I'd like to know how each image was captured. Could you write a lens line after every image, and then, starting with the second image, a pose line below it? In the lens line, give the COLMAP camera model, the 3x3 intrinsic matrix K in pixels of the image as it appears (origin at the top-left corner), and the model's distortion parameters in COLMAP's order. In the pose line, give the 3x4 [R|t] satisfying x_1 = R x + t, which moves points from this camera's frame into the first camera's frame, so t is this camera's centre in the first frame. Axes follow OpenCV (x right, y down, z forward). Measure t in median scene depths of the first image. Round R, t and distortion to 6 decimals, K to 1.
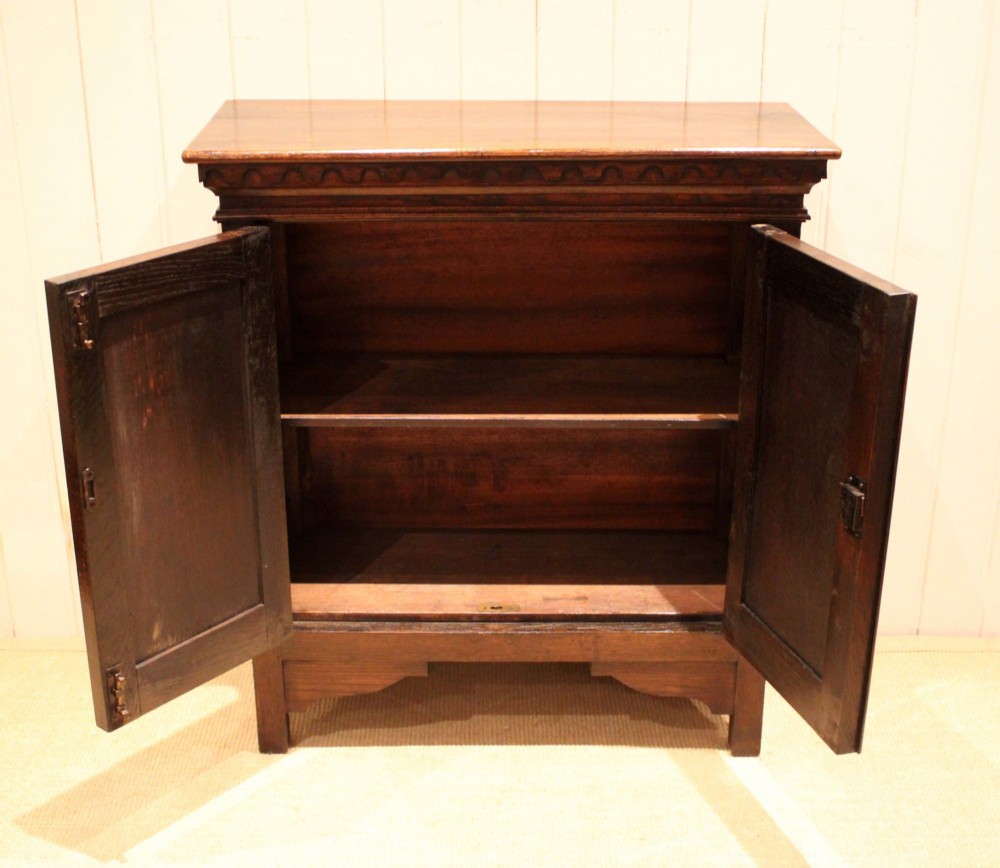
lens RADIAL K [[1464.3, 0, 500.0], [0, 1464.3, 434.0], [0, 0, 1]] dist [-0.087844, 0.031873]
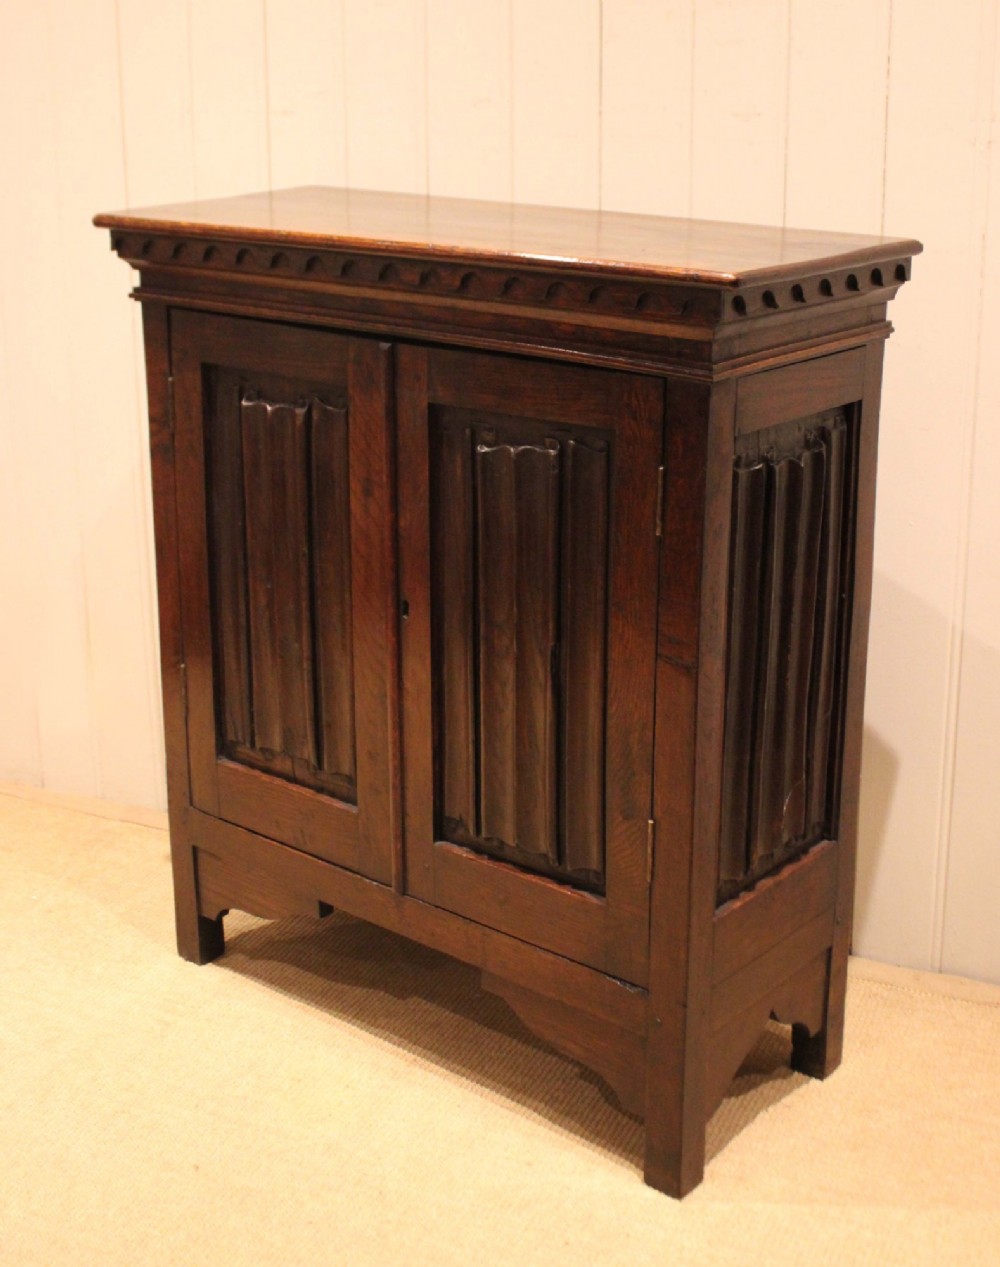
lens RADIAL K [[1811.4, 0, 499.4], [0, 1811.4, 510.5], [0, 0, 1]] dist [-0.085683, -0.008678]
pose [[0.769749, 0.166027, -0.616378, 0.641754], [-0.240645, 0.969818, -0.039294, -0.033050], [0.591250, 0.178575, 0.786470, 0.297384]]
